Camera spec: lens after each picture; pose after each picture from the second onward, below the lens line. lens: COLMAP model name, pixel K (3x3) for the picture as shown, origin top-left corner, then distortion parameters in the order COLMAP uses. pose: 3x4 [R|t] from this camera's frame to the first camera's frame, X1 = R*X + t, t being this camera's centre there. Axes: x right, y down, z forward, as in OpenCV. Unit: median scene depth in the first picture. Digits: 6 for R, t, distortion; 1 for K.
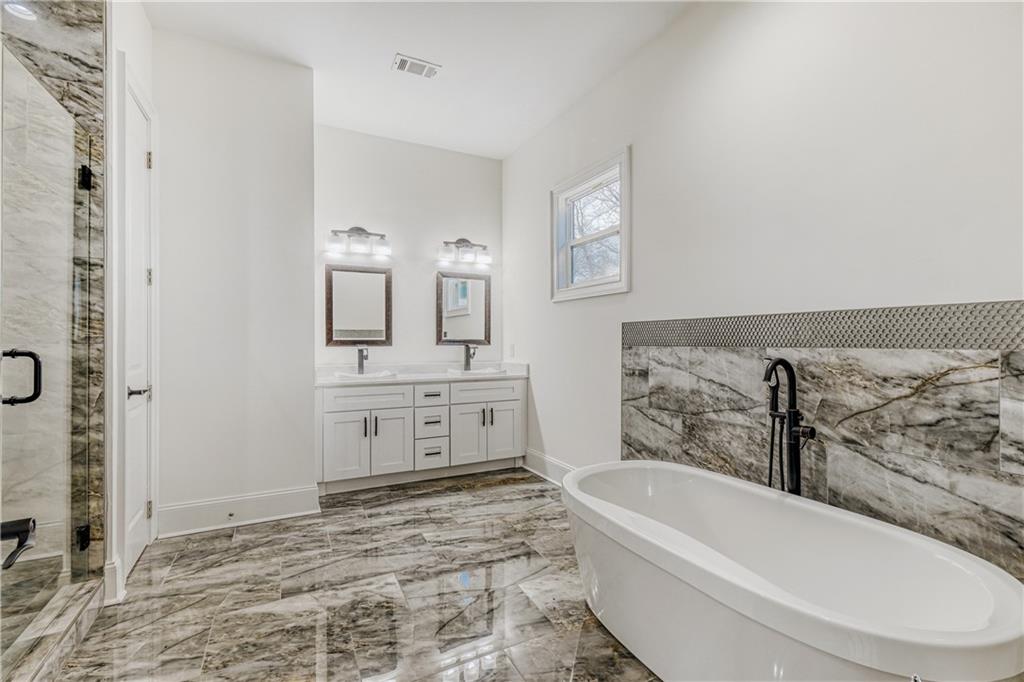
lens RADIAL K [[446.9, 0, 513.2], [0, 446.9, 333.6], [0, 0, 1]] dist [-0.004023, 0.001606]
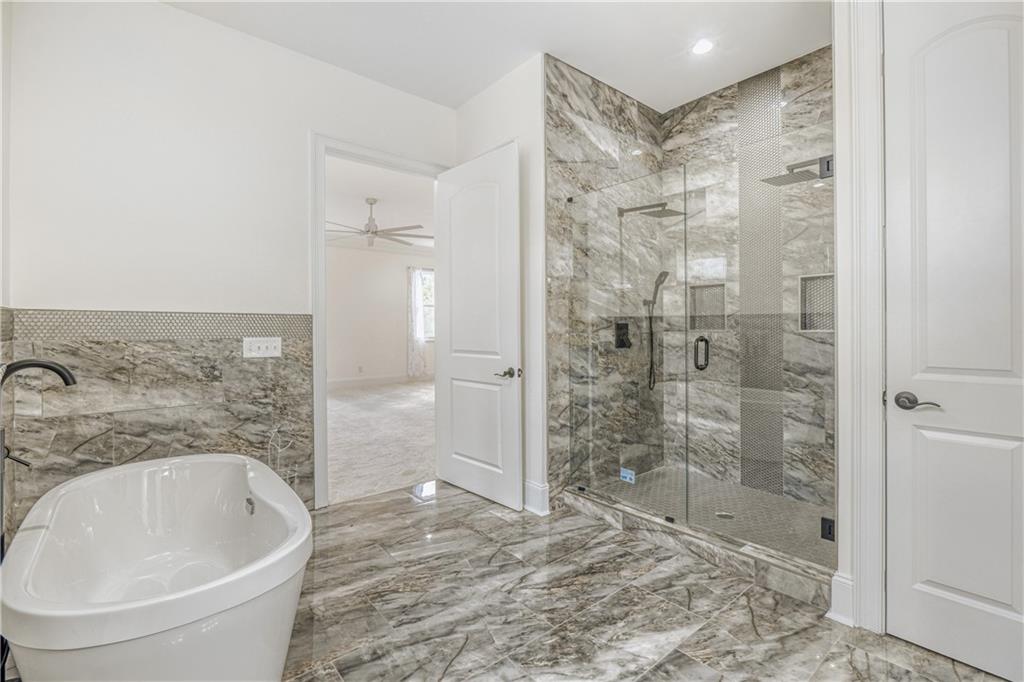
lens RADIAL K [[446.9, 0, 507.9], [0, 446.9, 335.4], [0, 0, 1]] dist [-0.004023, 0.001606]
pose [[-0.975788, 0.007951, -0.218575, -0.049524], [0.008397, 0.999964, -0.001115, 0.020819], [0.218558, -0.002923, -0.975820, 1.902791]]
